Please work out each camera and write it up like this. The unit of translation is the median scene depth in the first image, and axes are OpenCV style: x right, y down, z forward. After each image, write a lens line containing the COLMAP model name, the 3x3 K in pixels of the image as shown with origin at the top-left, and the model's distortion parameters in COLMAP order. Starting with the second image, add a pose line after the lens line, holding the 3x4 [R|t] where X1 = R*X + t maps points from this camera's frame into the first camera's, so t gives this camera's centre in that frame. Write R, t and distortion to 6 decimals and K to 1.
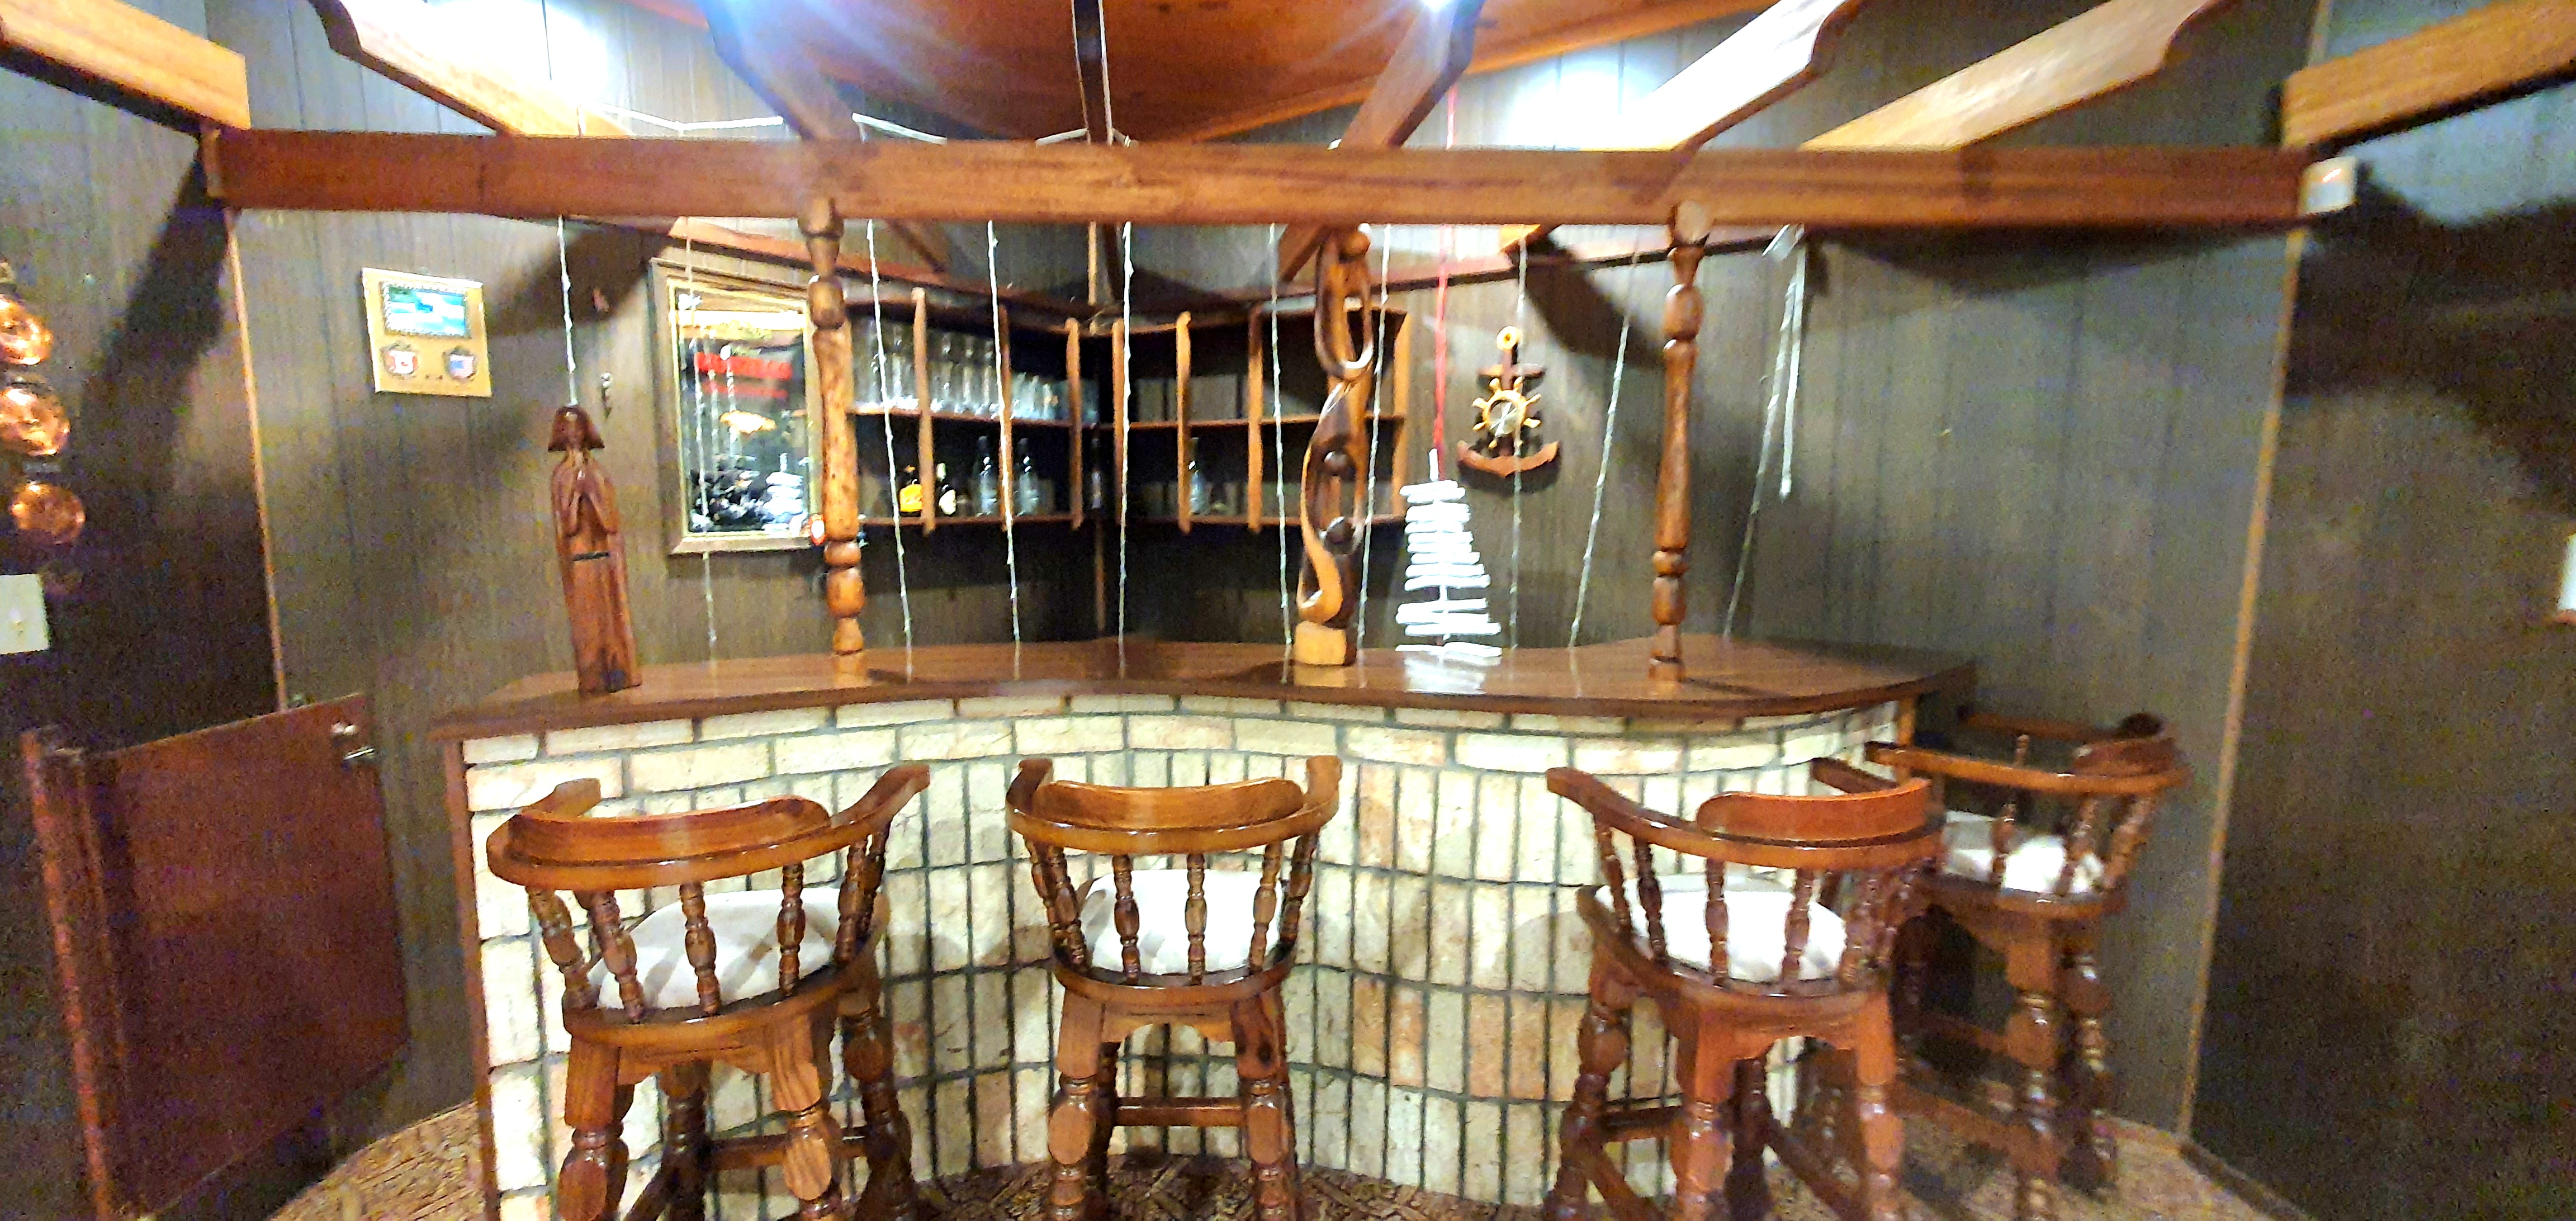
lens RADIAL K [[1018.8, 0, 1301.5], [0, 1018.8, 601.7], [0, 0, 1]] dist [0.015480, -0.001846]
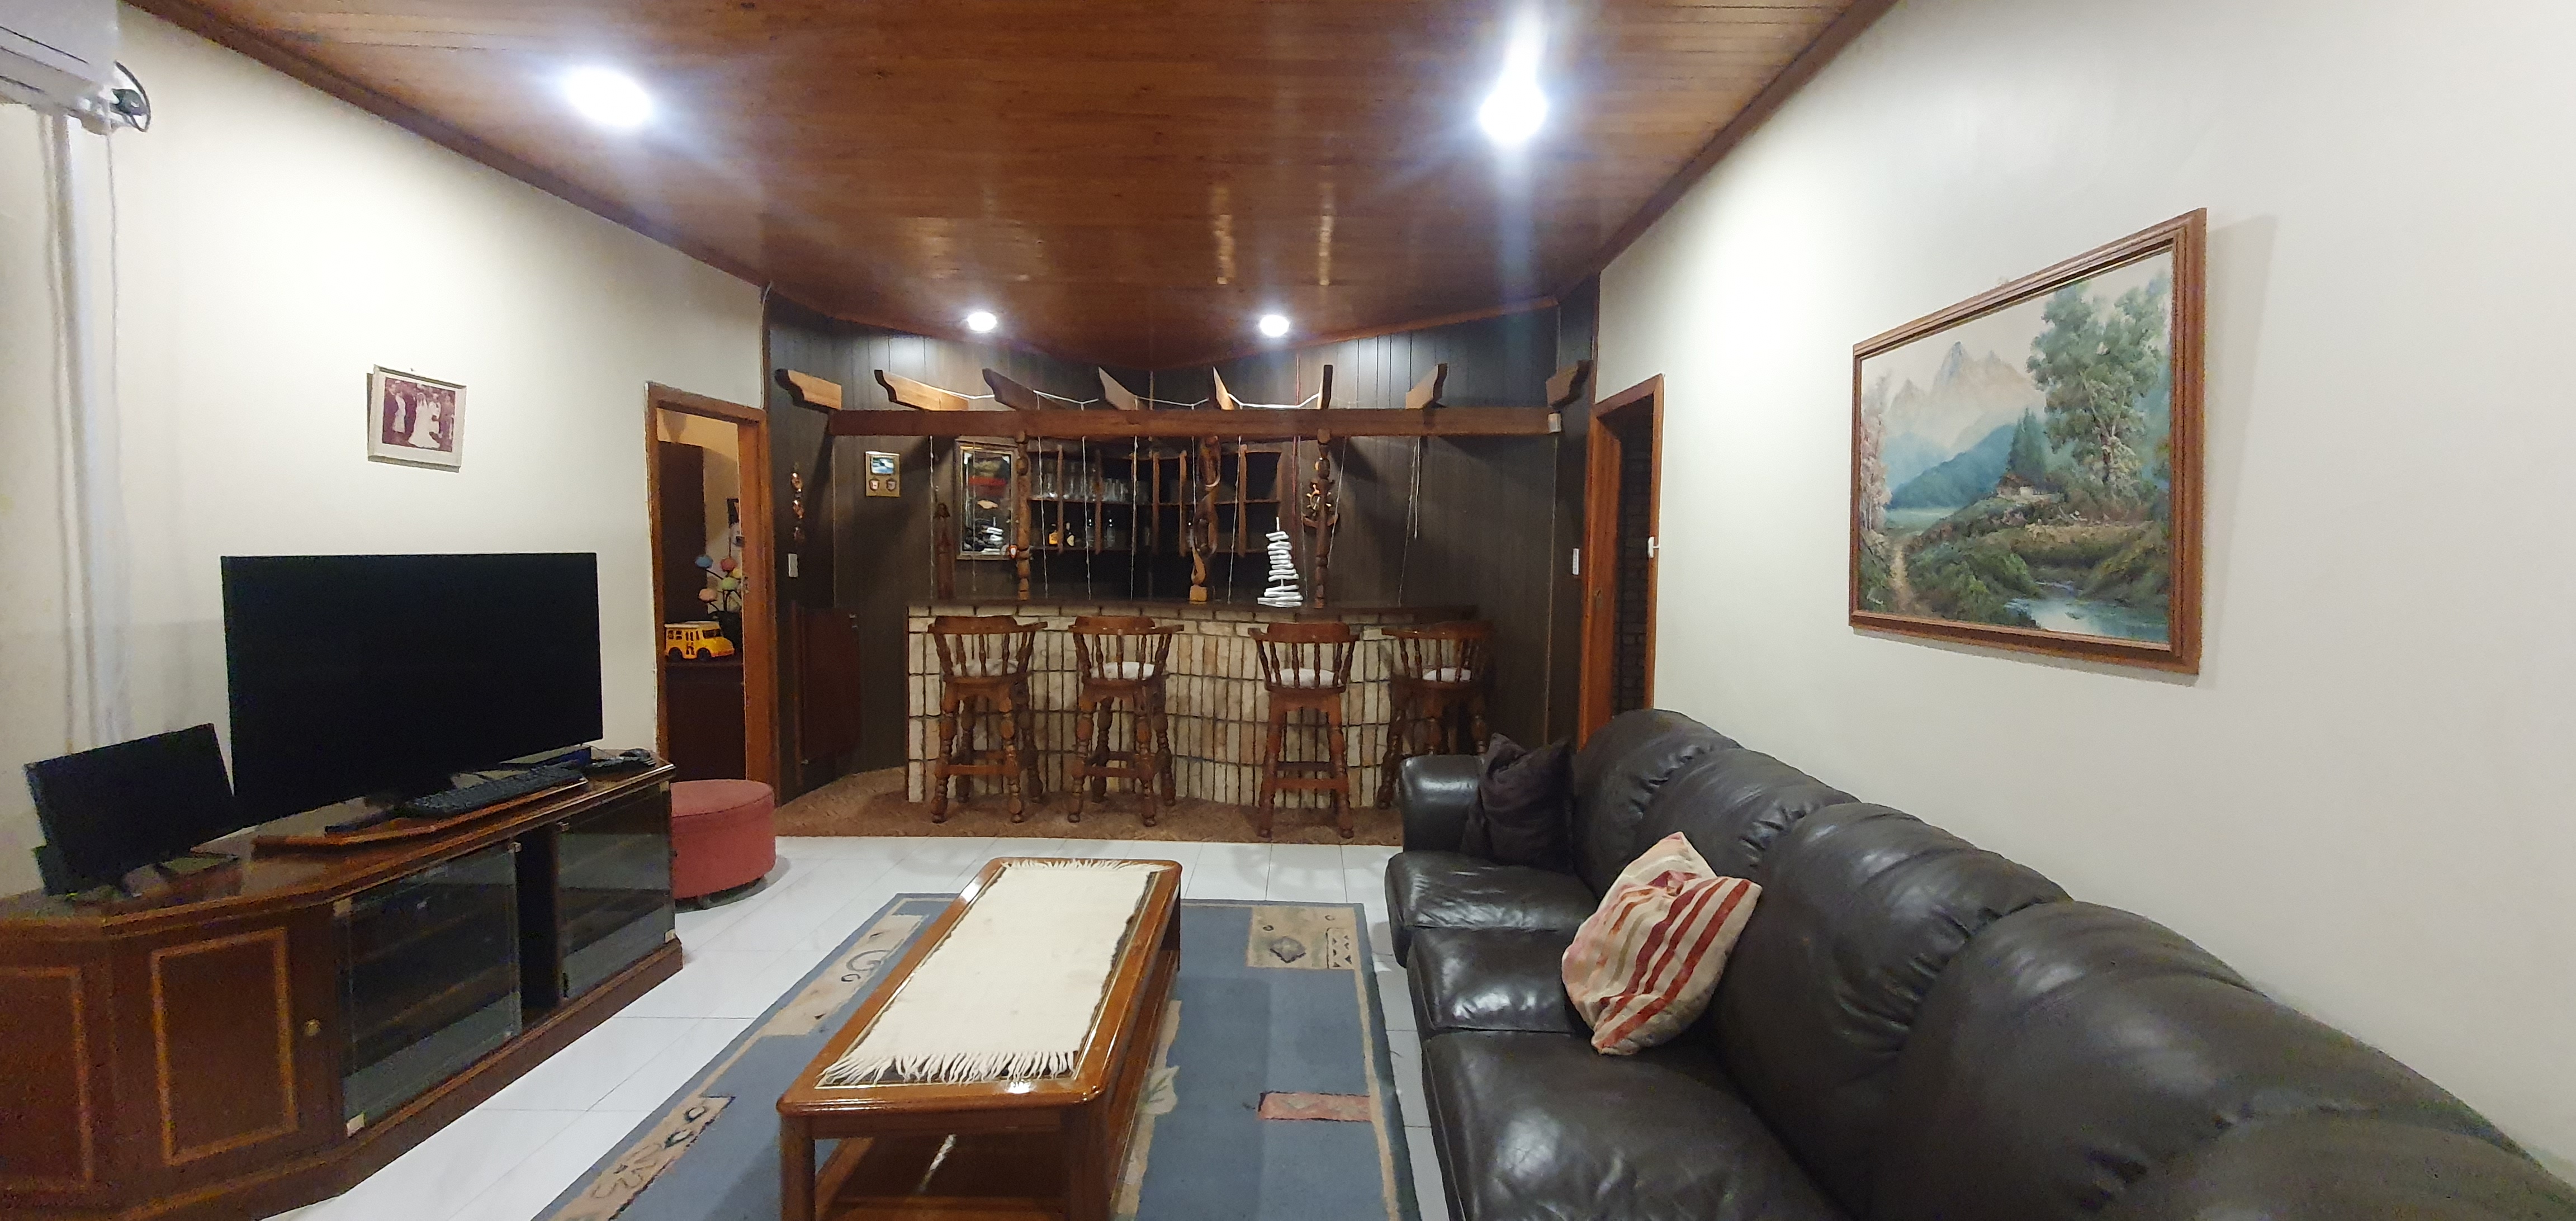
lens RADIAL K [[1018.8, 0, 1276.6], [0, 1018.8, 604.5], [0, 0, 1]] dist [0.015480, -0.001846]
pose [[0.985035, 0.018259, -0.171383, 0.621850], [-0.027682, 0.998224, -0.052754, 0.190281], [0.170116, 0.056709, 0.983791, -1.410811]]
